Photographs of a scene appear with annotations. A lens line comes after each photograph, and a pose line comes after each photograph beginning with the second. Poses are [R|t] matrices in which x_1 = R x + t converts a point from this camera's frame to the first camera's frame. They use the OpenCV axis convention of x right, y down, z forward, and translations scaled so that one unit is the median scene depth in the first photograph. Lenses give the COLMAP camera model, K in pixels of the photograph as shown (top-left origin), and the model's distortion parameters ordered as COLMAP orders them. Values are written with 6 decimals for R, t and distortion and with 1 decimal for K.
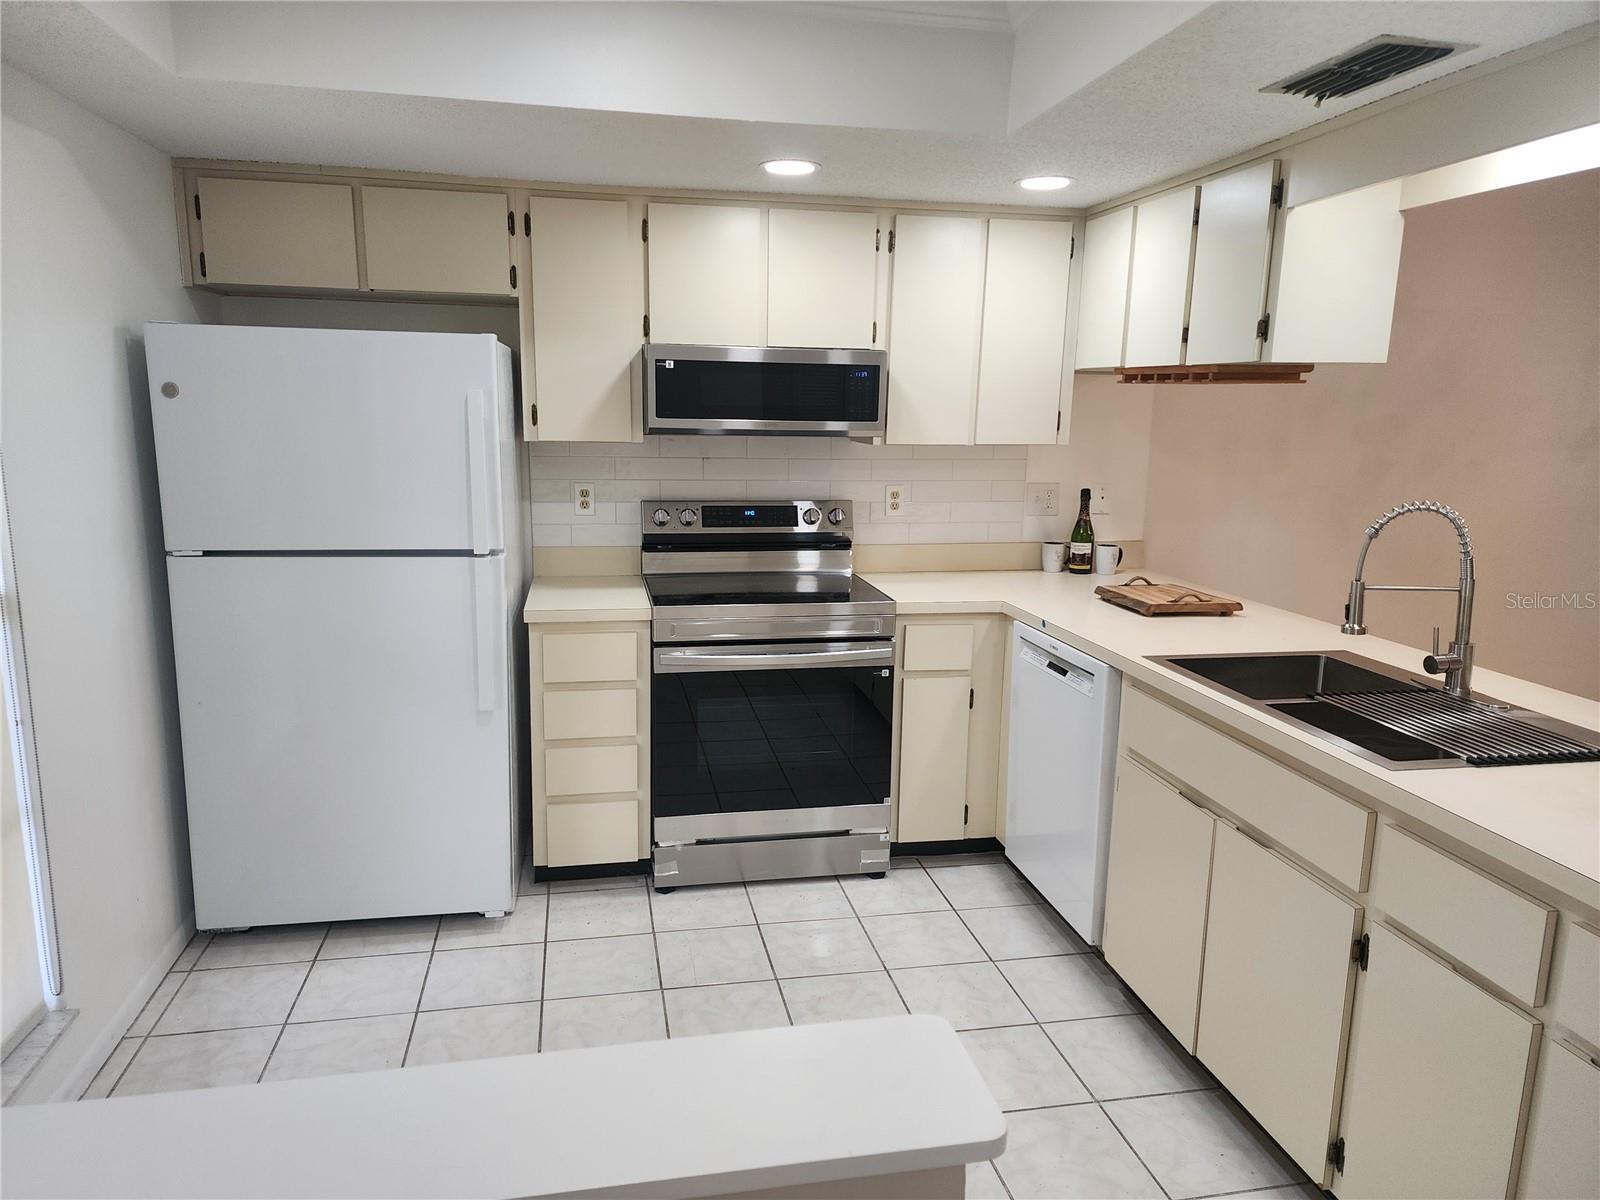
lens RADIAL K [[1074.1, 0, 789.7], [0, 1074.1, 612.1], [0, 0, 1]] dist [0.065350, -0.040045]
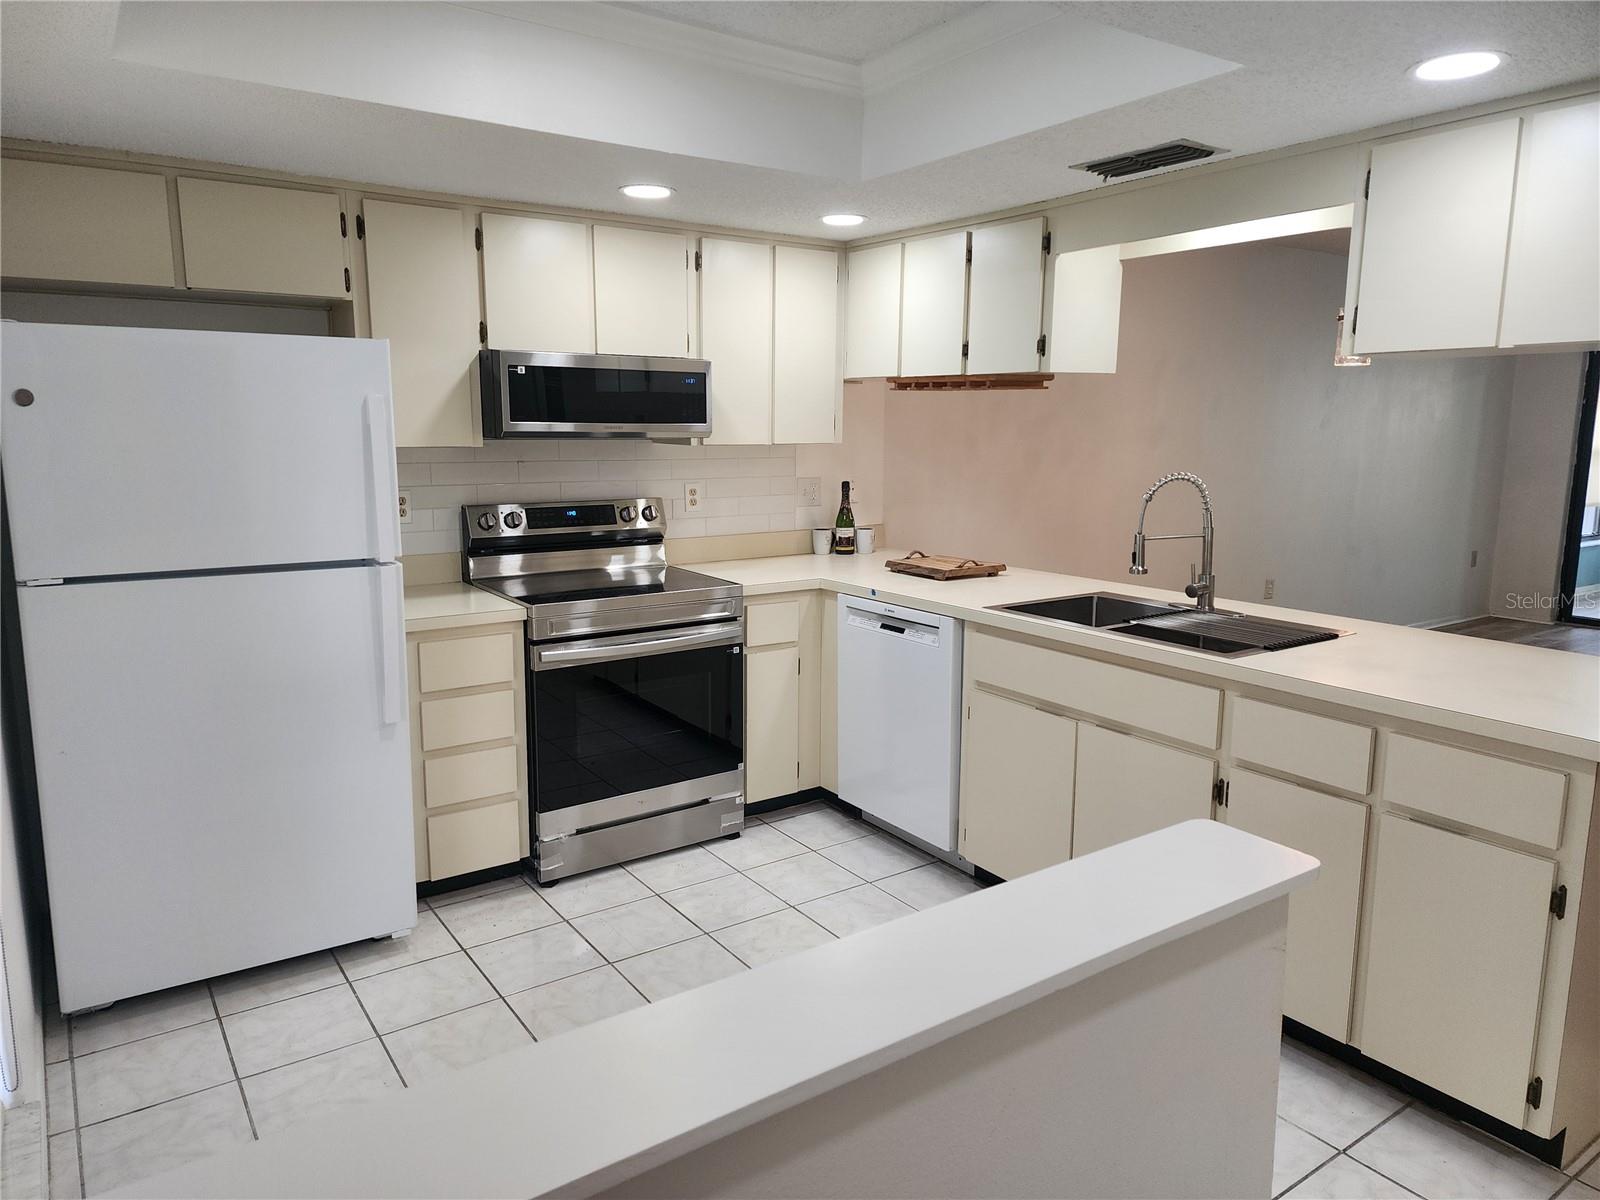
lens RADIAL K [[1074.1, 0, 787.7], [0, 1074.1, 601.6], [0, 0, 1]] dist [0.065350, -0.040045]
pose [[0.915896, -0.080150, 0.393332, -0.308232], [0.087241, 0.996187, -0.000149, 0.012347], [-0.391821, 0.034451, 0.919396, -0.040418]]
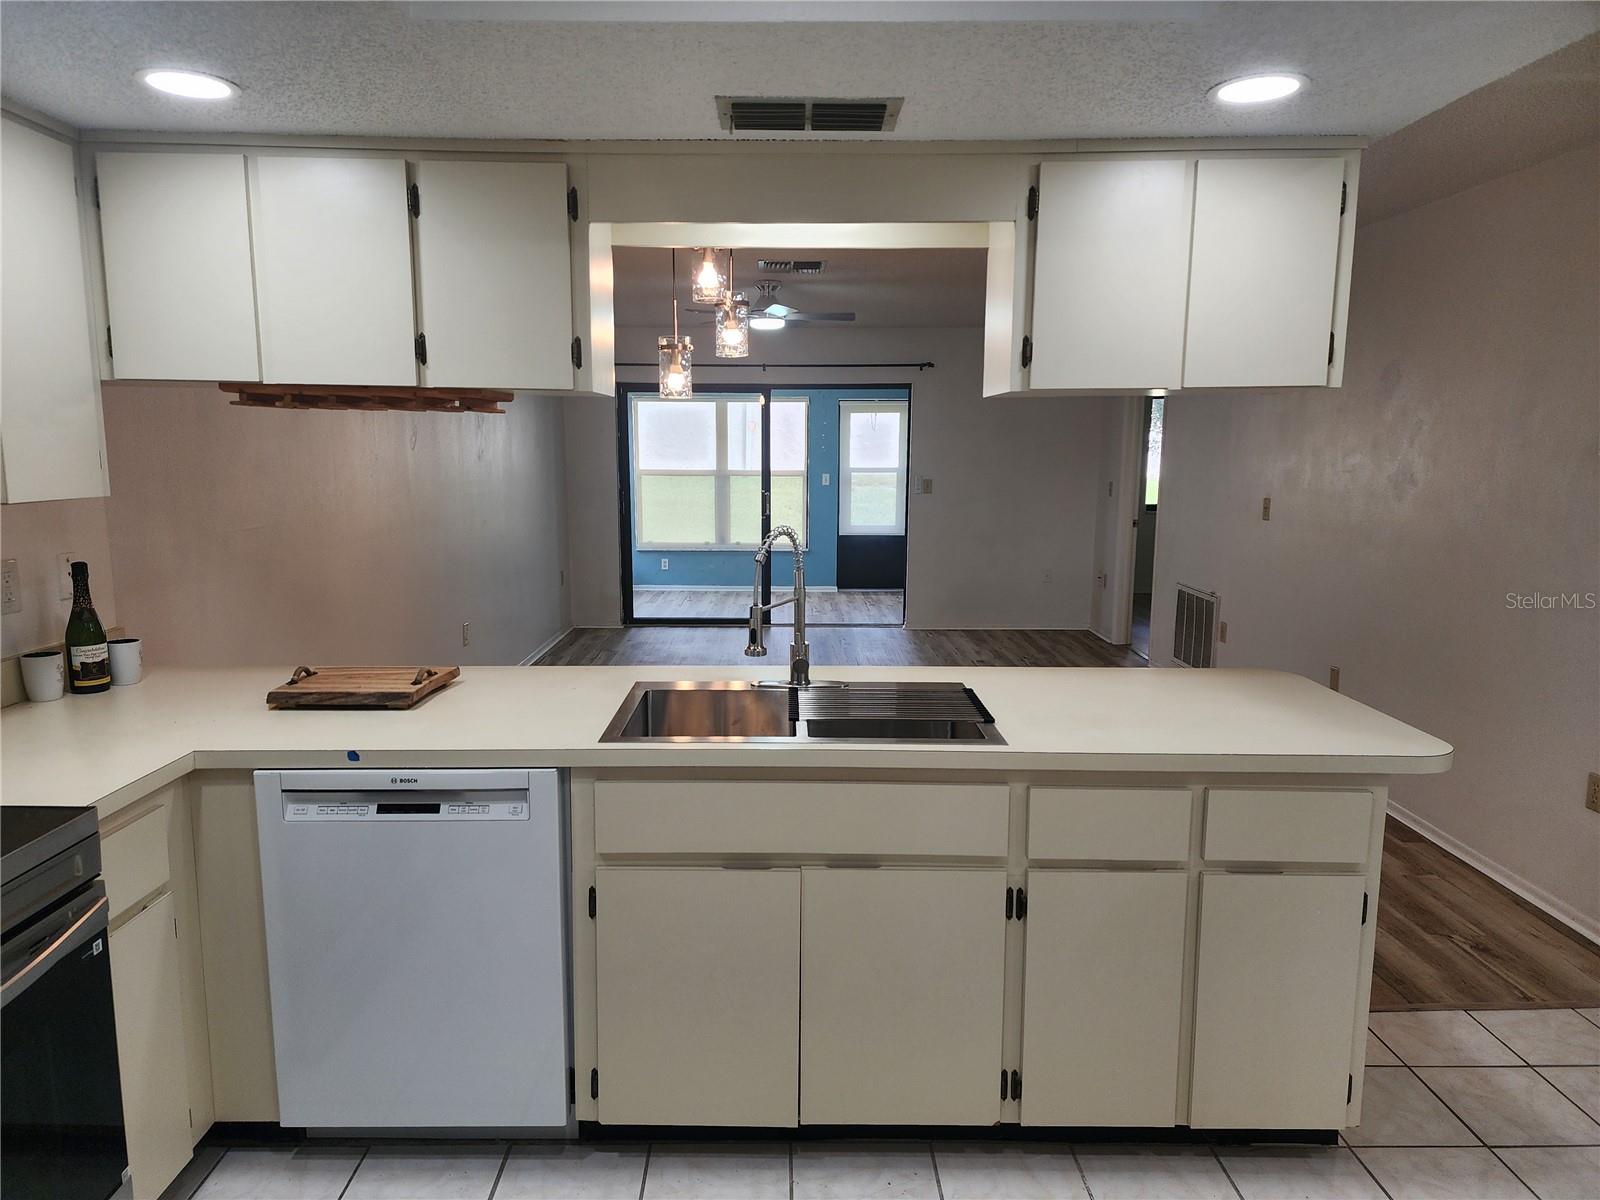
lens RADIAL K [[1074.1, 0, 794.9], [0, 1074.1, 609.3], [0, 0, 1]] dist [0.065350, -0.040045]
pose [[0.181025, -0.164735, 0.969583, -0.358173], [0.184935, 0.973987, 0.130955, -0.116283], [-0.965934, 0.155604, 0.206782, 0.567869]]
